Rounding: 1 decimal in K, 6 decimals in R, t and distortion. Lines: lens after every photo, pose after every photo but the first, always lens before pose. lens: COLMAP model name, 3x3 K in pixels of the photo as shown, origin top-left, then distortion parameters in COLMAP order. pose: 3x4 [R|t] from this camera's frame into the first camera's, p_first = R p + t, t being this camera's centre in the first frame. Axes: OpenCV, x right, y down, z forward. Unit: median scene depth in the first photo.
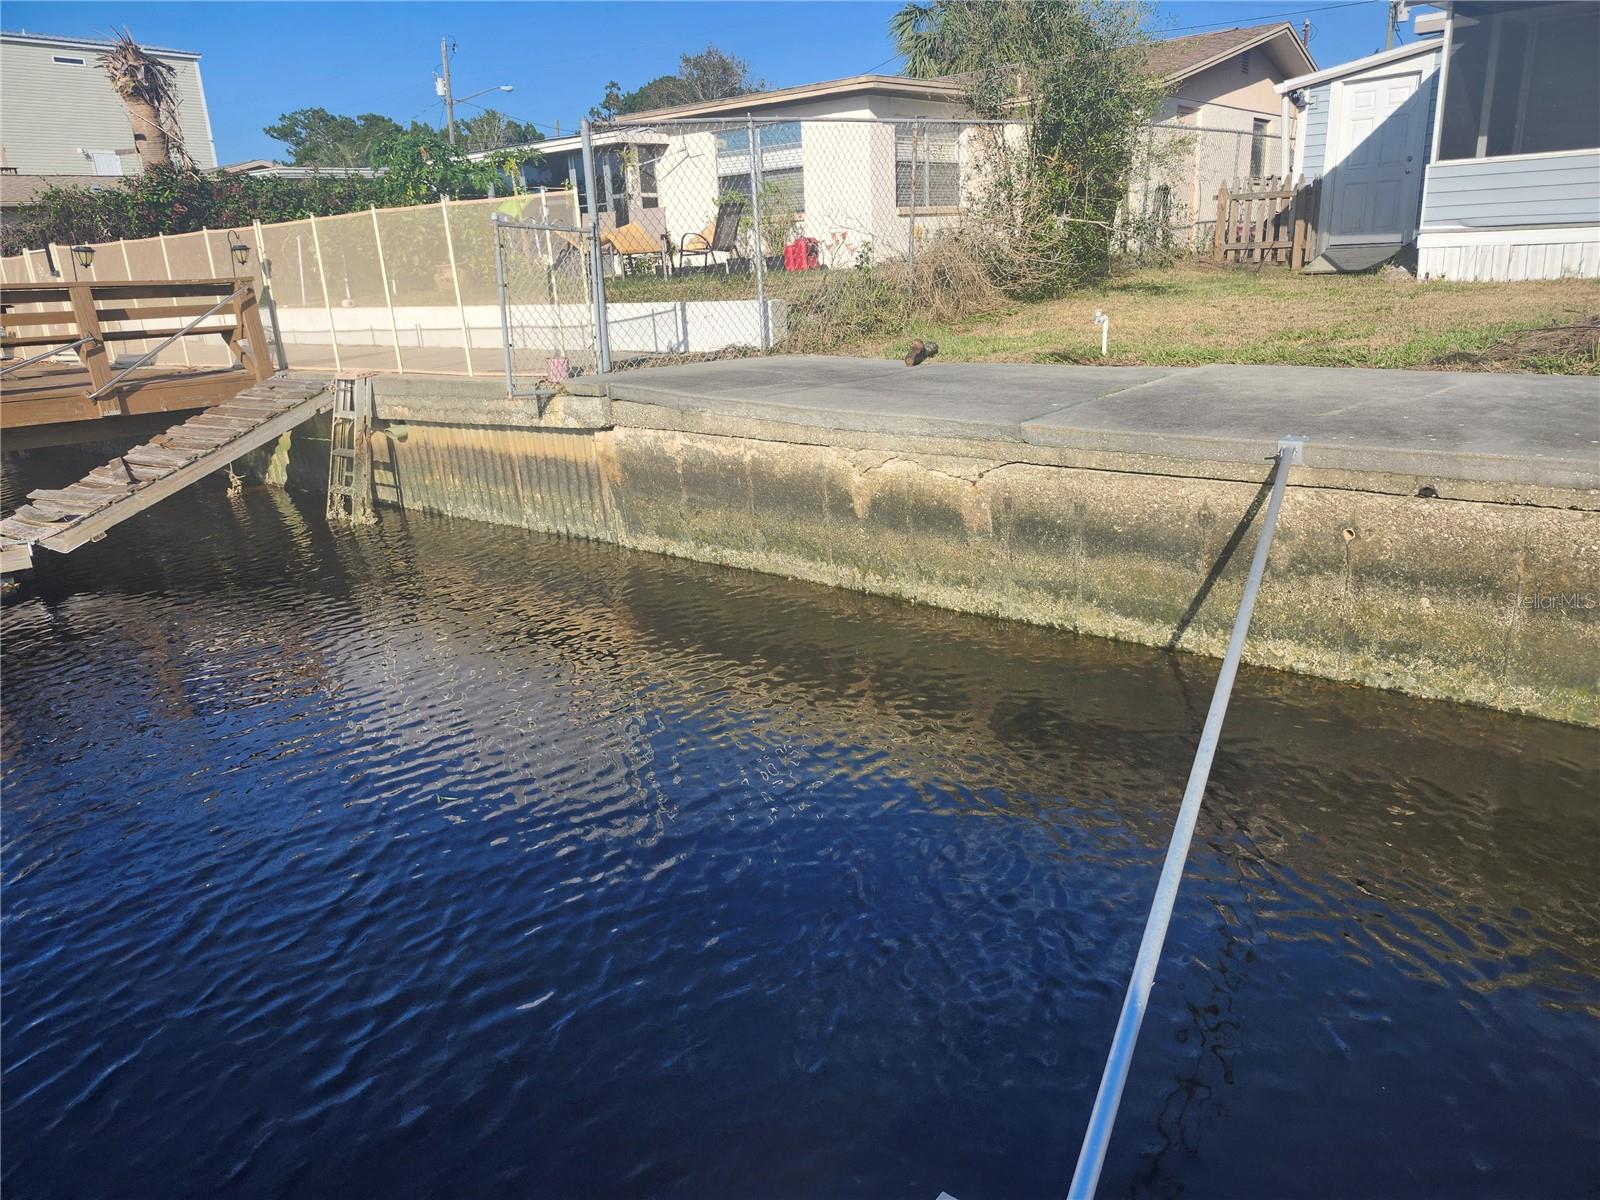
lens RADIAL K [[1122.9, 0, 806.9], [0, 1122.9, 606.4], [0, 0, 1]] dist [0.073814, -0.074380]
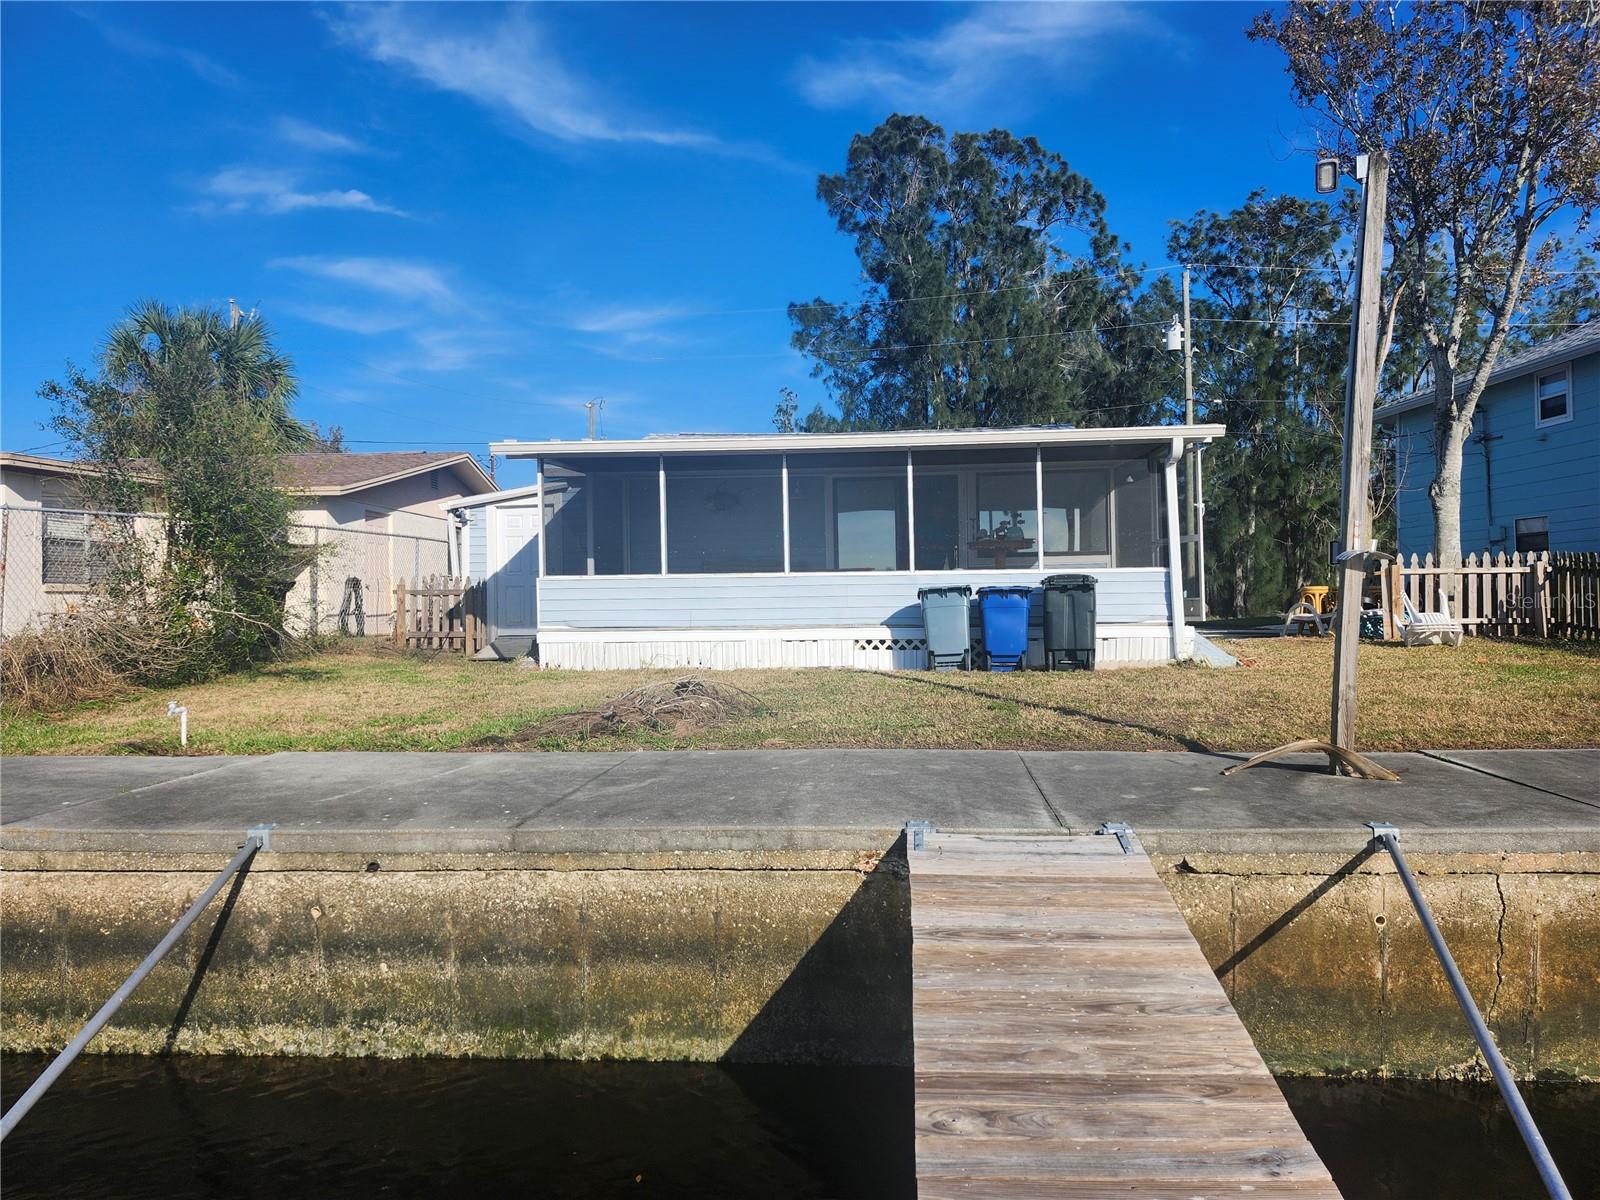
lens RADIAL K [[1101.7, 0, 808.0], [0, 1101.7, 575.7], [0, 0, 1]] dist [0.063972, -0.056021]
pose [[0.813255, 0.053808, 0.579415, 0.212050], [0.148871, 0.943340, -0.296557, 0.019410], [-0.562543, 0.327435, 0.759166, -0.176733]]
